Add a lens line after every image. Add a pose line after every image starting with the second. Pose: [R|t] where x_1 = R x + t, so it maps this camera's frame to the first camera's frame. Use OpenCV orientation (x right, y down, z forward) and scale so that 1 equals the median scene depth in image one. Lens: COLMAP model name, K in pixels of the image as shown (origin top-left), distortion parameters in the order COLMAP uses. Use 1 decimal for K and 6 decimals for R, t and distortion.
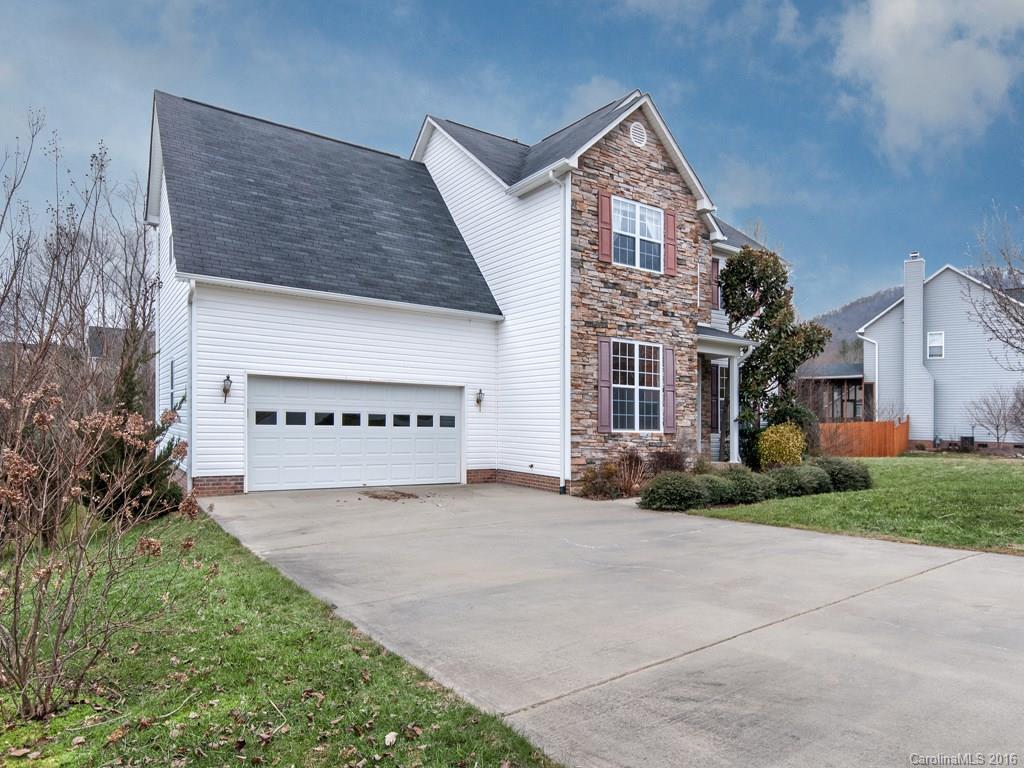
lens RADIAL K [[615.8, 0, 513.3], [0, 615.8, 380.8], [0, 0, 1]] dist [0.002391, 0.003478]
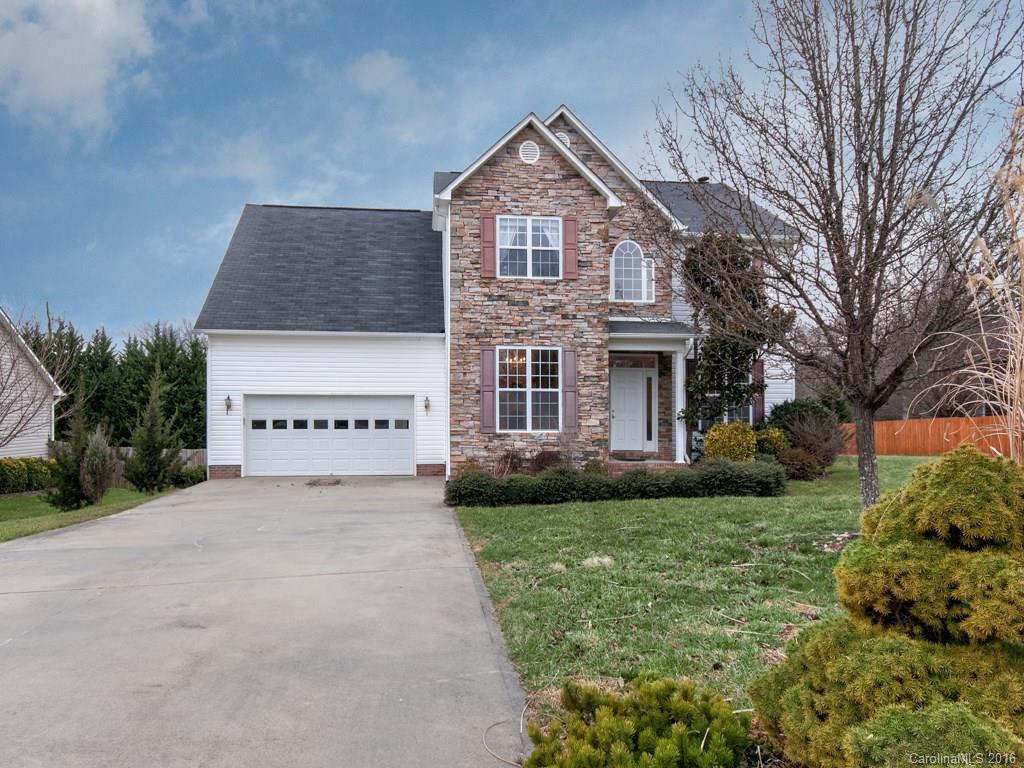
lens RADIAL K [[540.3, 0, 513.1], [0, 540.3, 381.2], [0, 0, 1]] dist [0.000184, -0.000073]
pose [[0.878996, -0.052447, -0.473937, 0.614371], [0.049942, 0.998592, -0.017882, 0.010748], [0.474207, -0.007951, 0.880377, 0.165816]]
